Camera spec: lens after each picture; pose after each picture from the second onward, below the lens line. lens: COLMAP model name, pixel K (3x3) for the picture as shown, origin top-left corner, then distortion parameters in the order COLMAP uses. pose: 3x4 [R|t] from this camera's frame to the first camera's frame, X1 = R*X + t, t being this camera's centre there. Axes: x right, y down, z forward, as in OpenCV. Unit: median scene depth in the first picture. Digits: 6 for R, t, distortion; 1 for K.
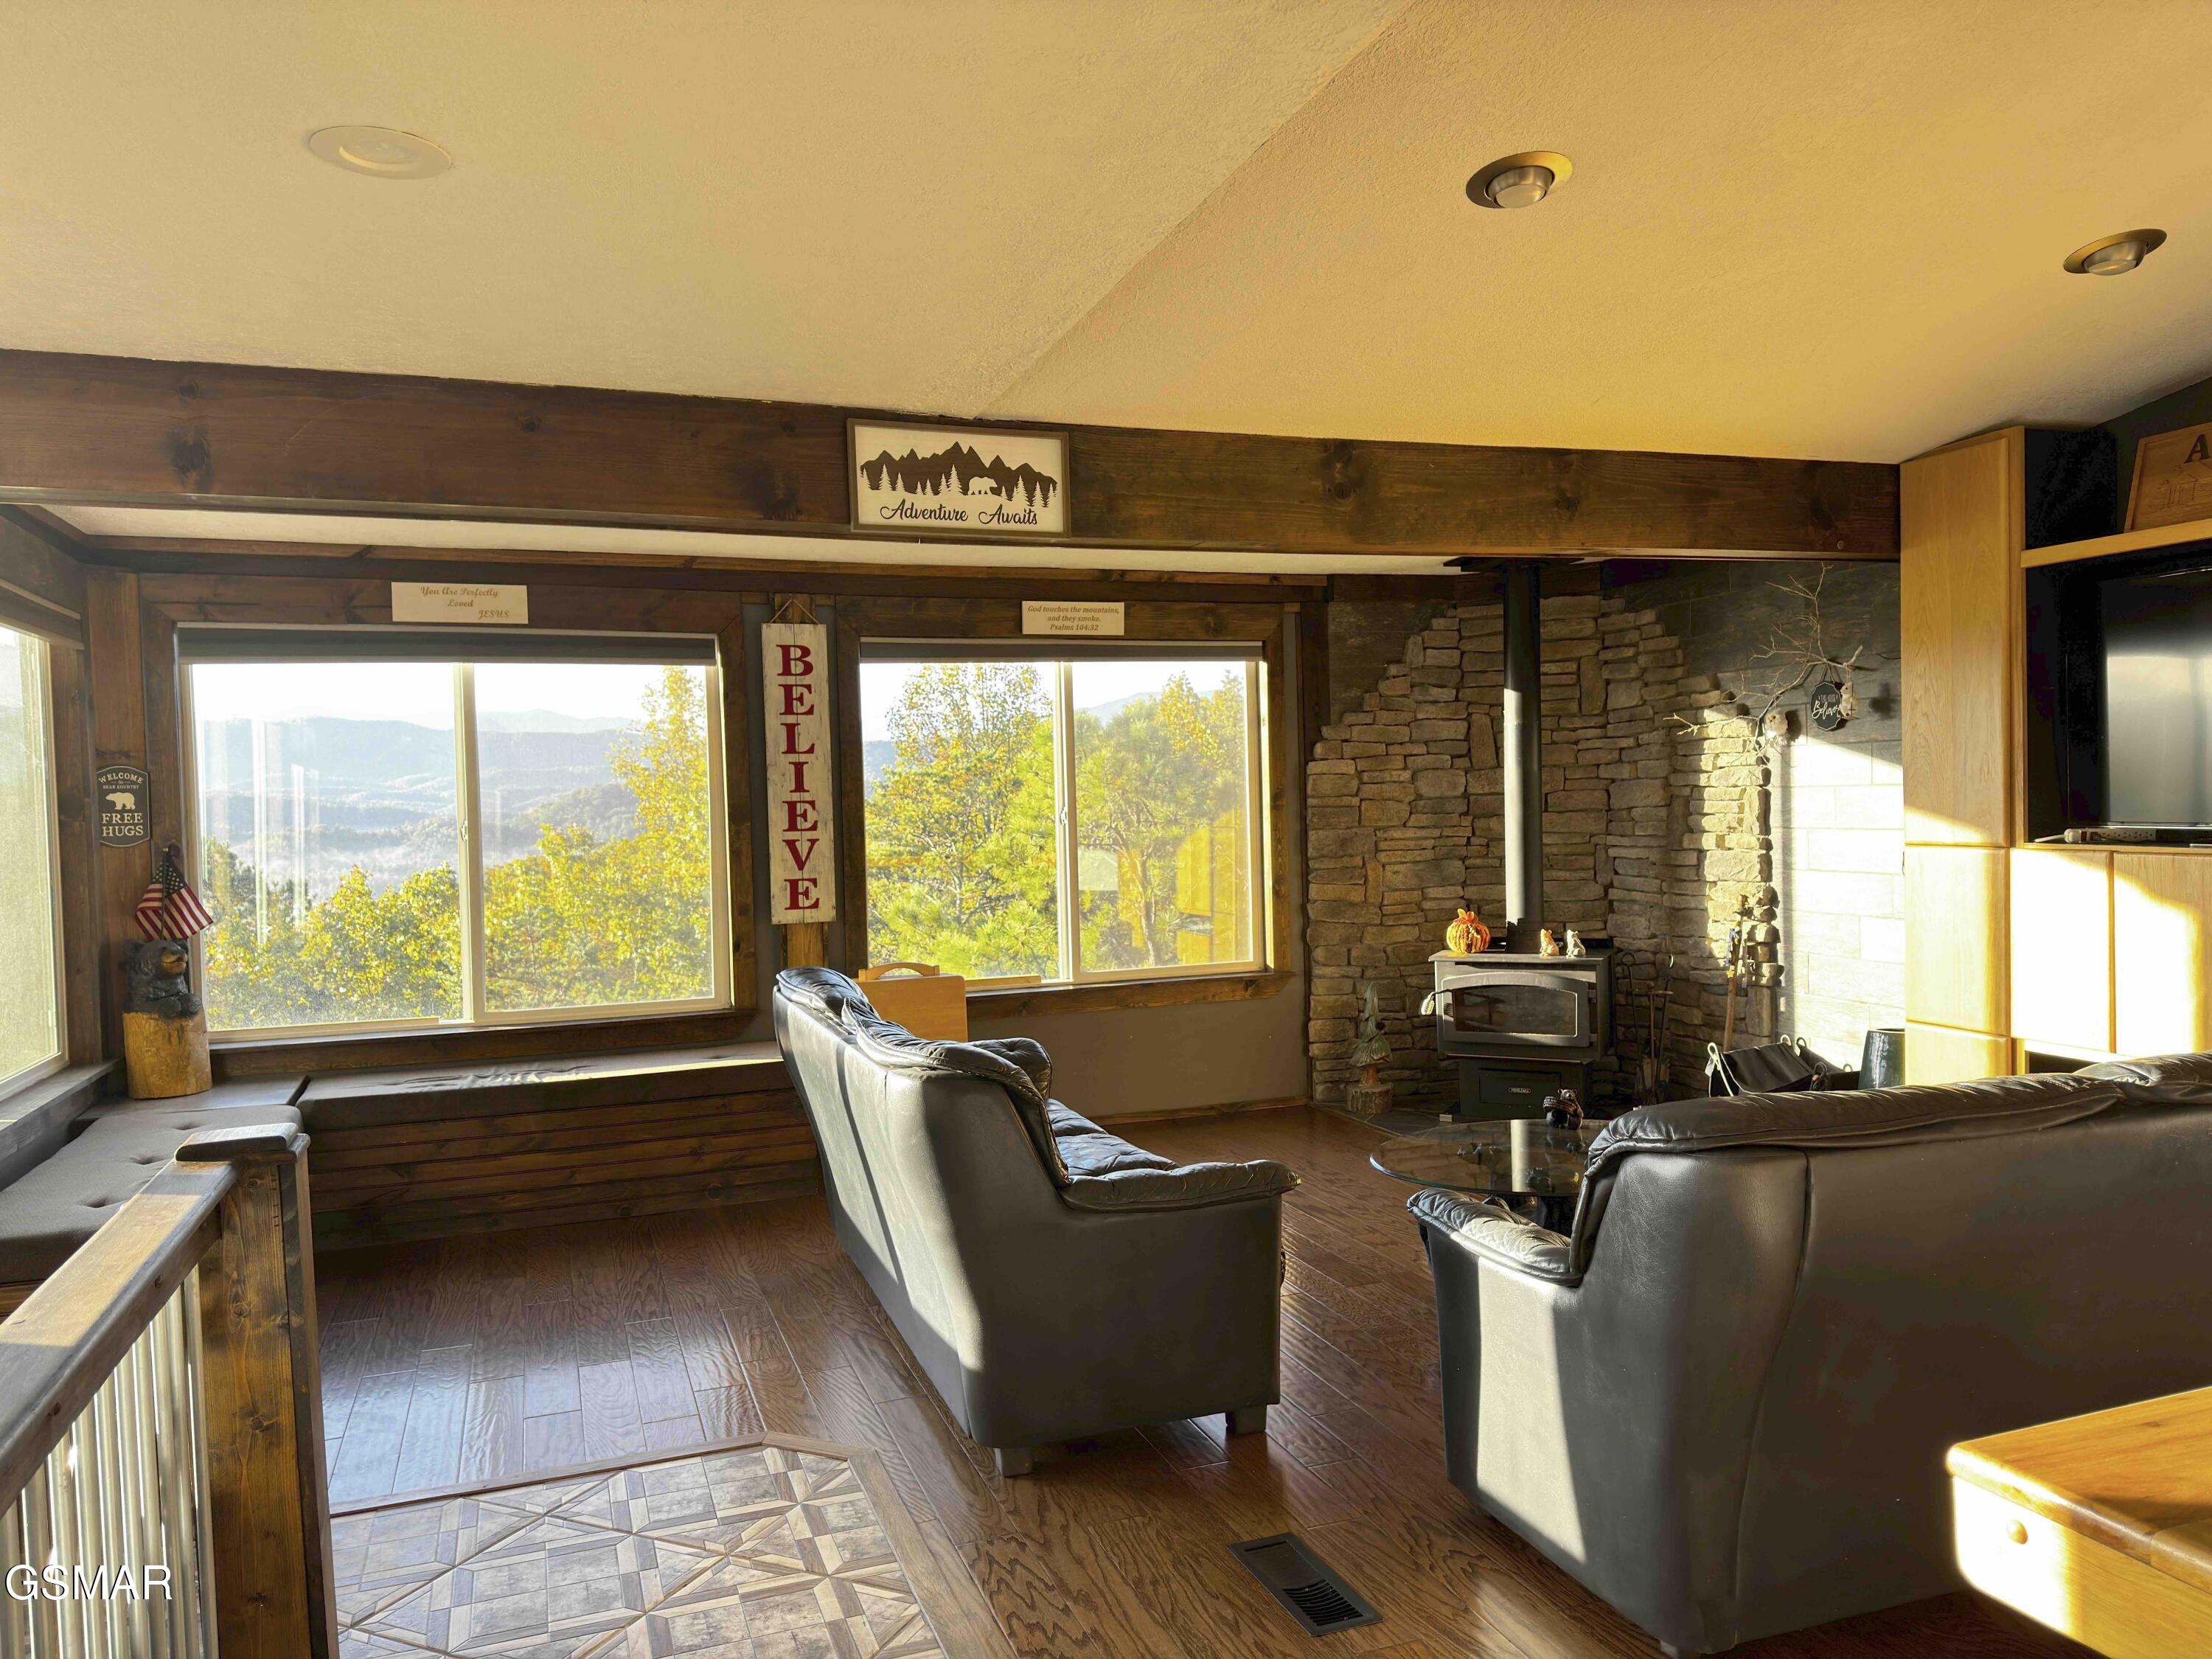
lens RADIAL K [[1557.3, 0, 1120.5], [0, 1557.3, 830.3], [0, 0, 1]] dist [0.074932, -0.091686]
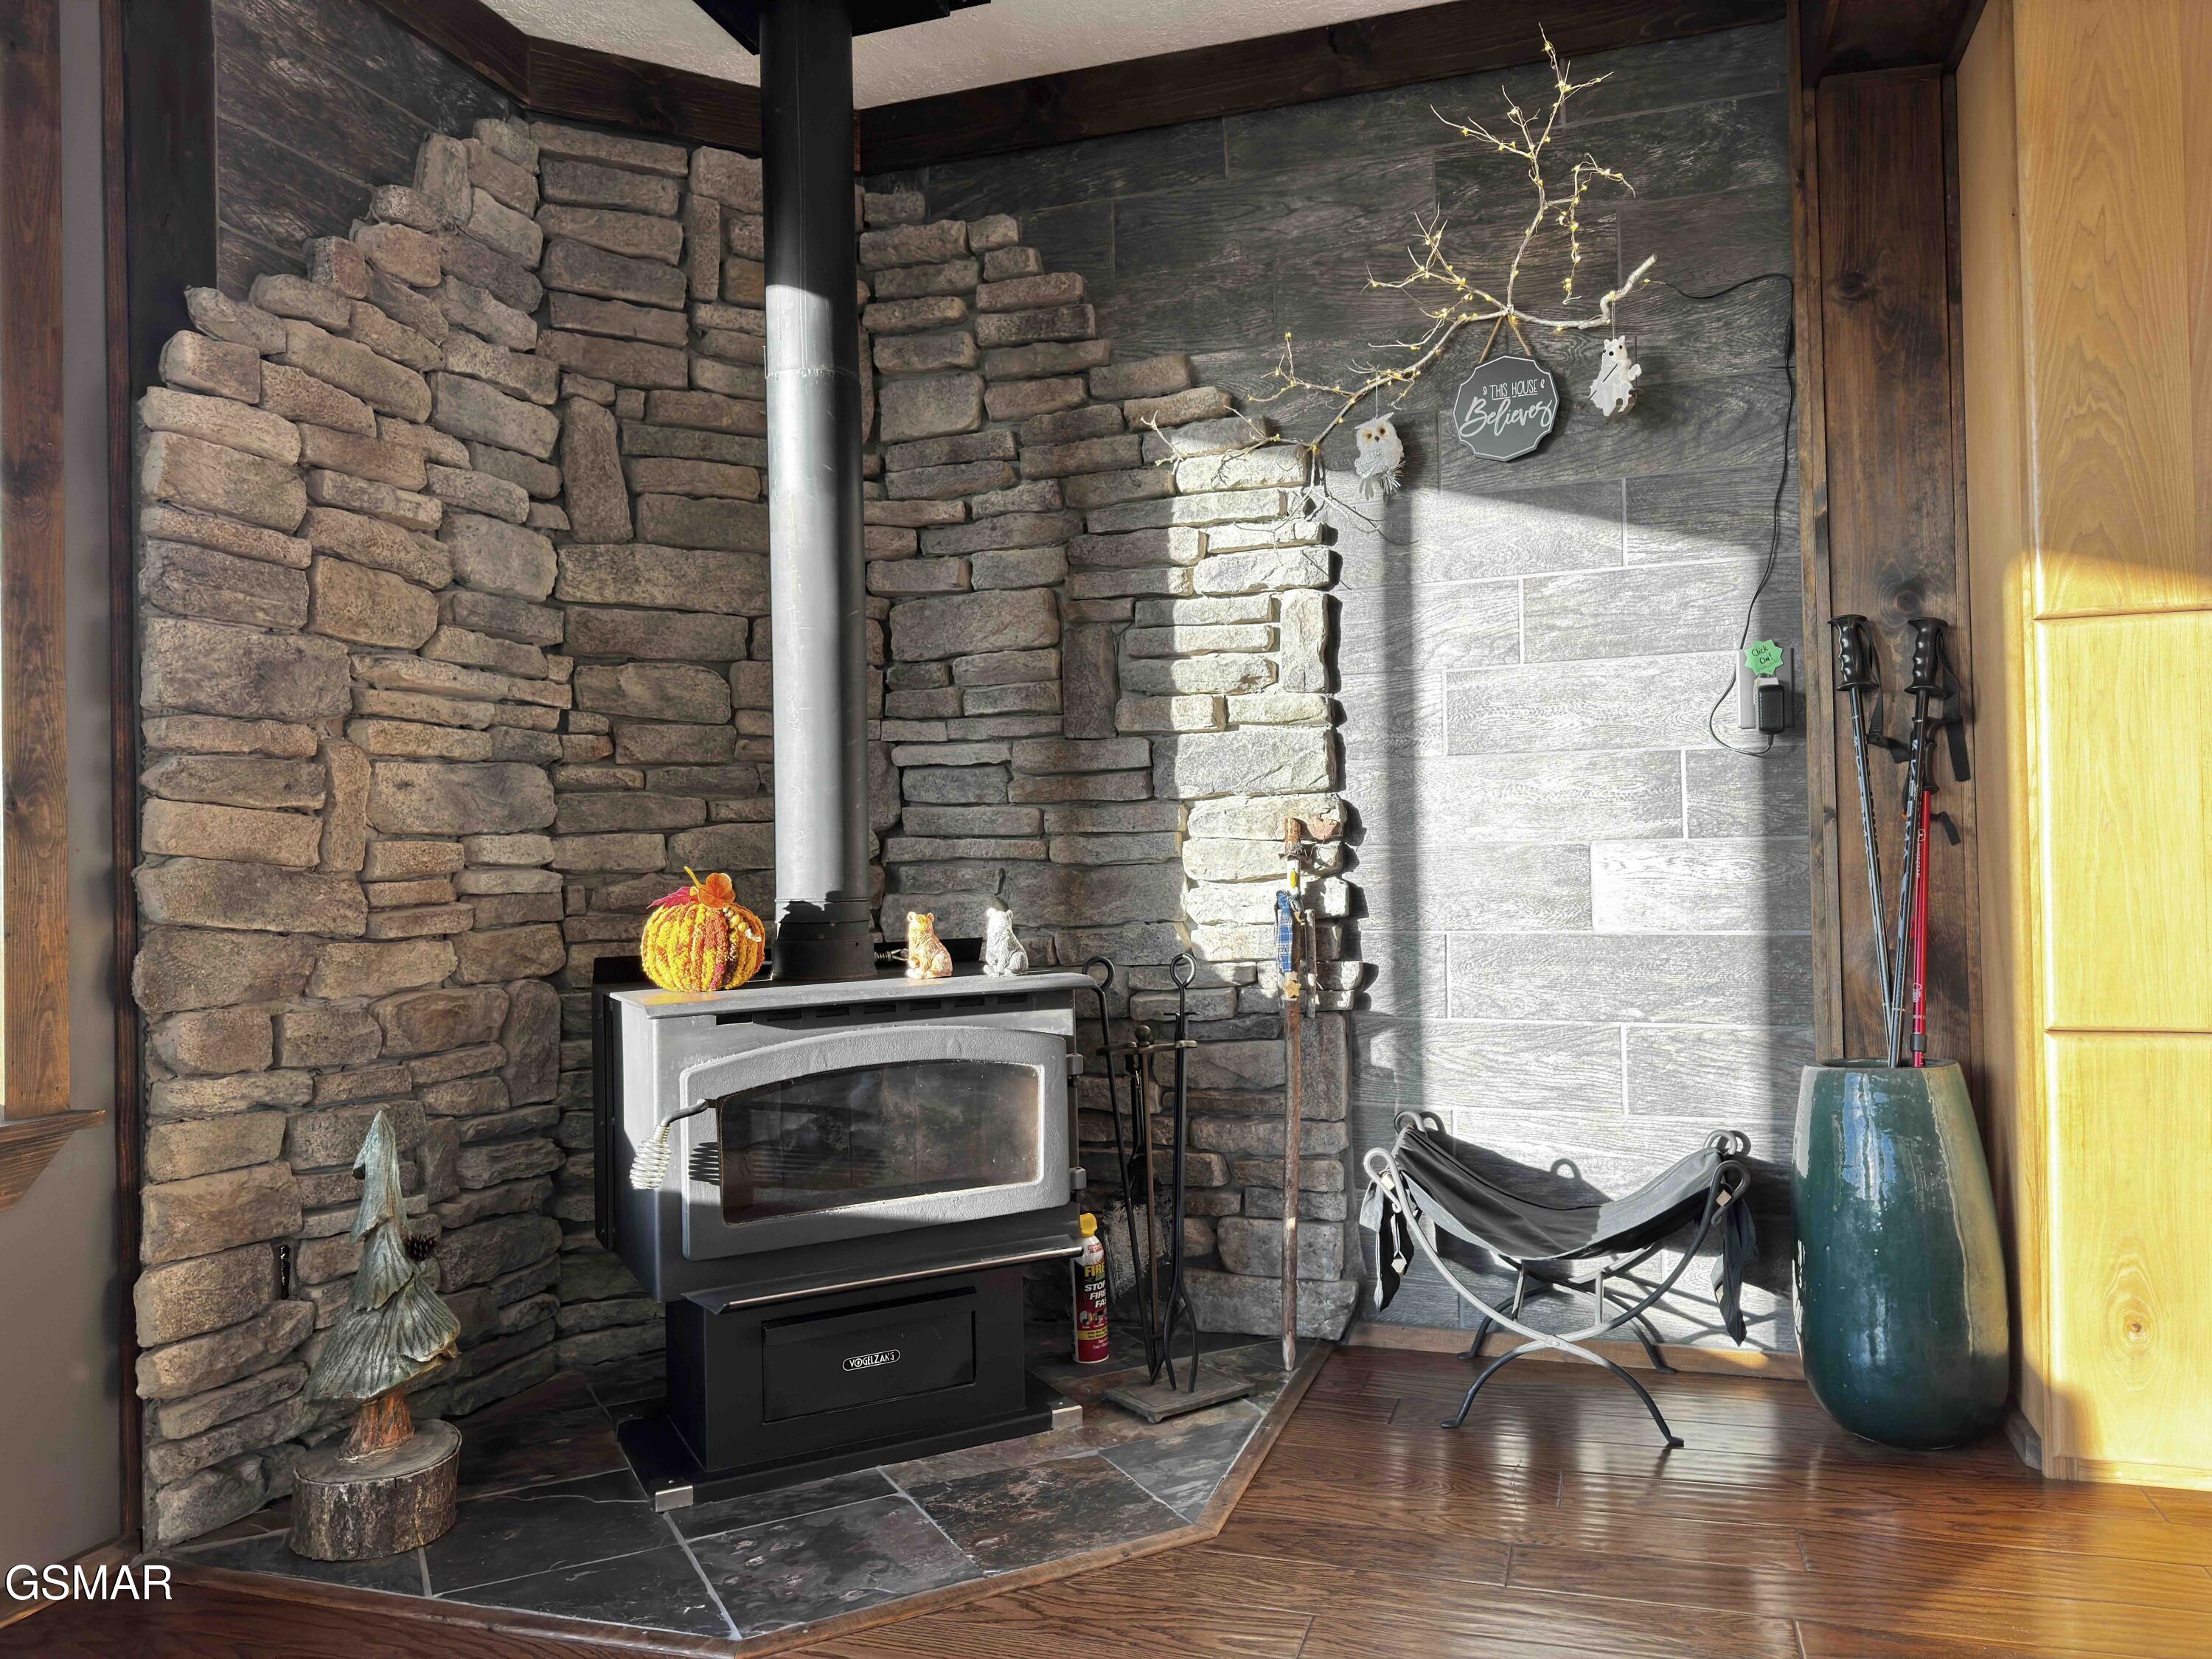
lens RADIAL K [[1557.3, 0, 1120.5], [0, 1557.3, 830.3], [0, 0, 1]] dist [0.074932, -0.091686]
pose [[0.626944, 0.022957, 0.778726, 0.005519], [0.022337, 0.998625, -0.047422, 0.058582], [-0.778744, 0.047125, 0.625569, 0.679043]]
